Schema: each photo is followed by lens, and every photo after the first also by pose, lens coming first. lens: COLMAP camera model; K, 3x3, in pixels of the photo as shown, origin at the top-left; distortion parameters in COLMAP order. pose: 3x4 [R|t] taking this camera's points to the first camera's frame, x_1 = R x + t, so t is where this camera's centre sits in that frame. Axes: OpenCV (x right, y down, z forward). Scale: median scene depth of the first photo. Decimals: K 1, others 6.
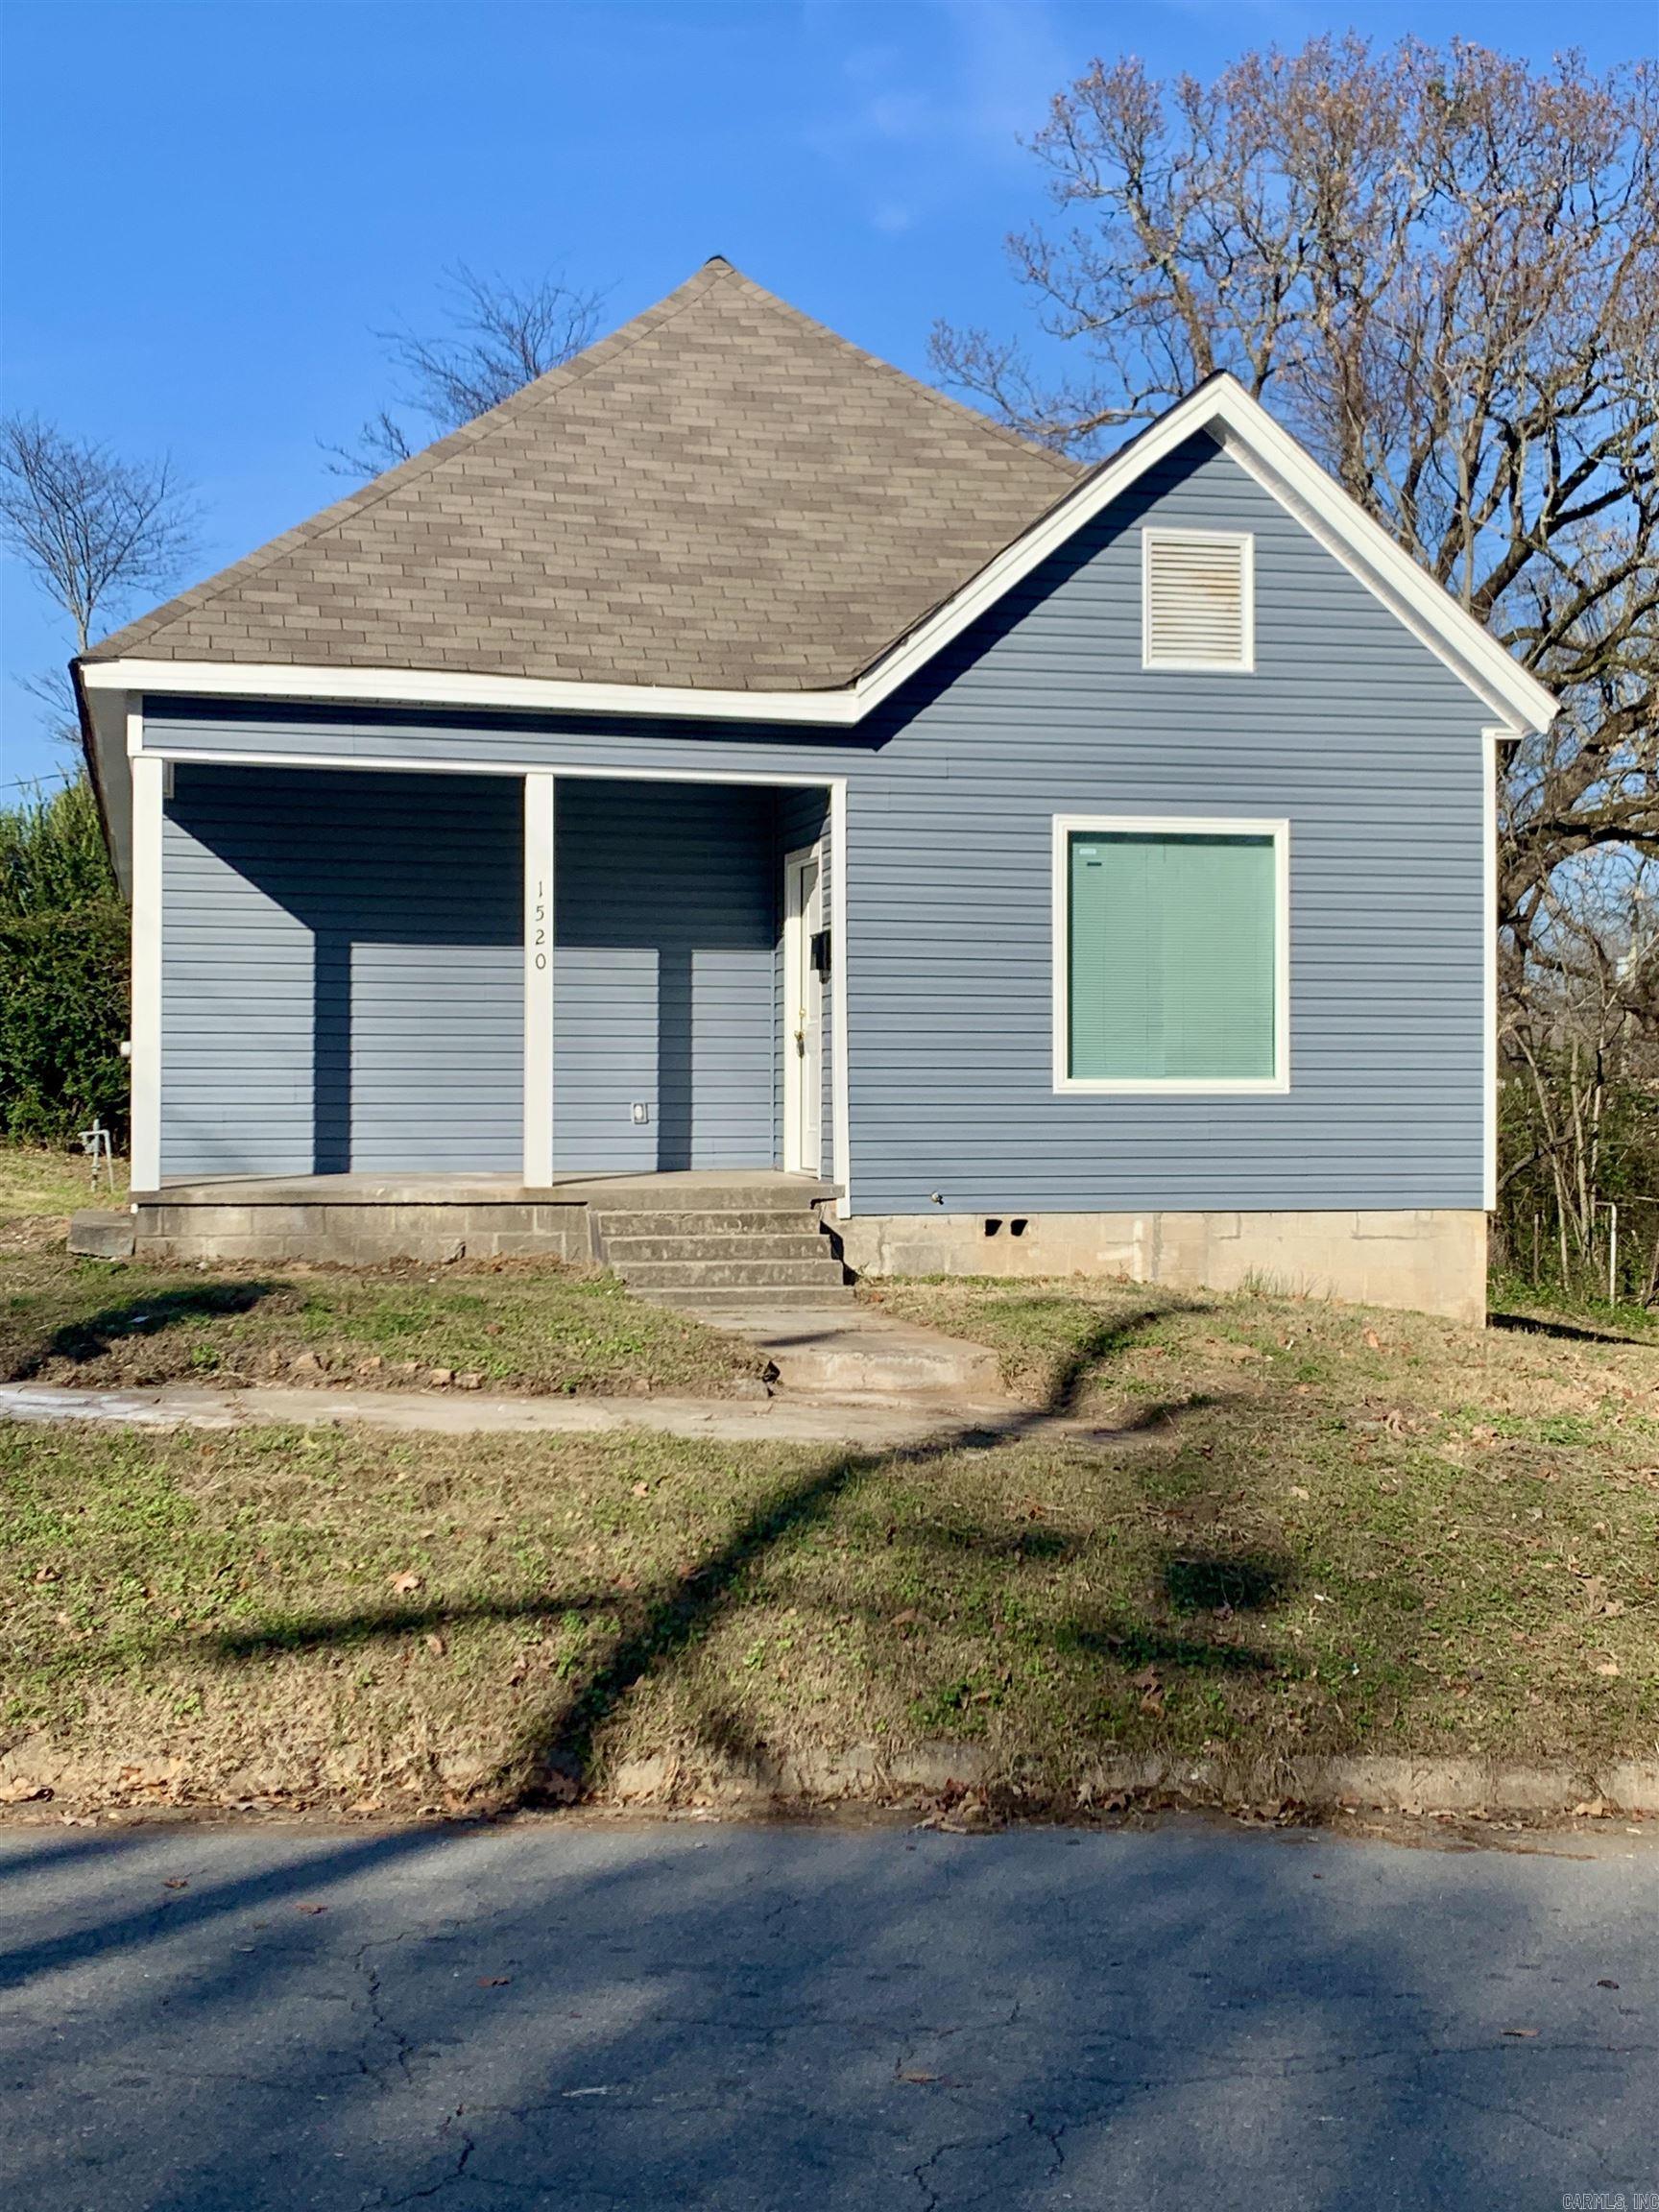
lens RADIAL K [[2850.0, 0, 829.5], [0, 2850.0, 1106.0], [0, 0, 1]] dist [0.253784, -1.031601]
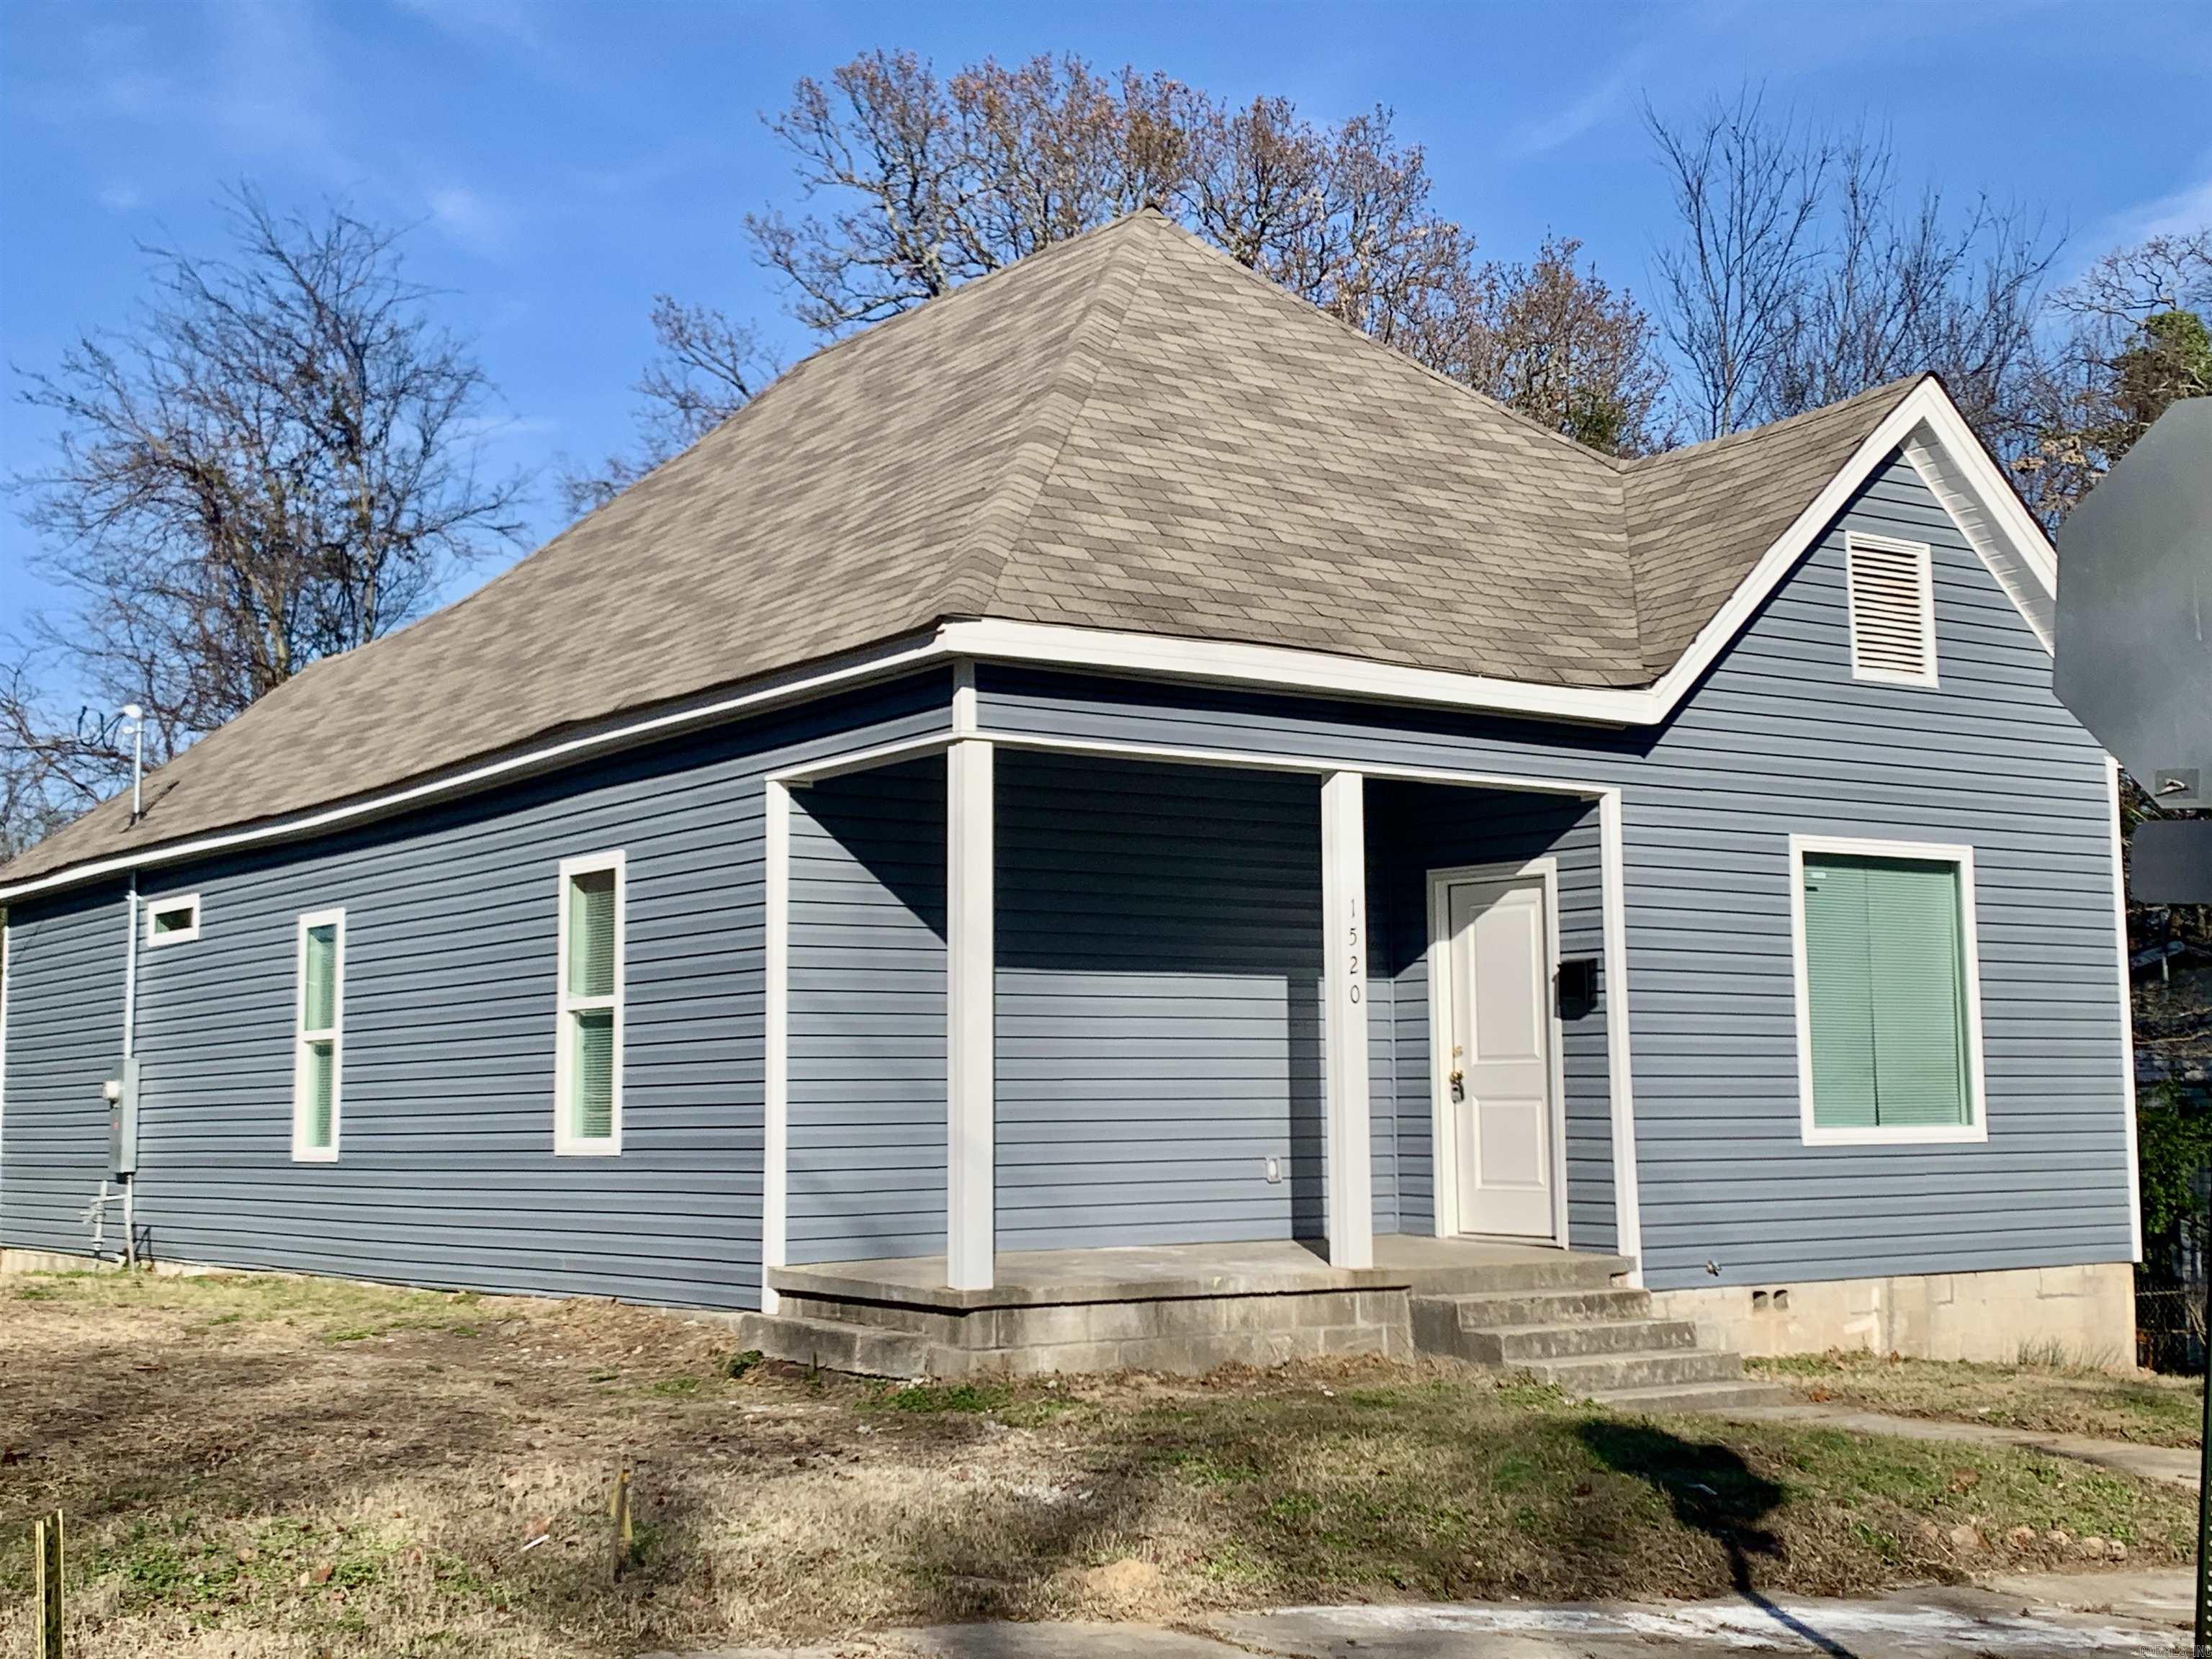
lens RADIAL K [[2850.0, 0, 1106.0], [0, 2850.0, 829.5], [0, 0, 1]] dist [0.253784, -1.031601]
pose [[0.931503, 0.024732, 0.362892, -0.452193], [0.011027, 0.995307, -0.096139, -0.018150], [-0.363566, 0.093556, 0.926859, 0.236358]]
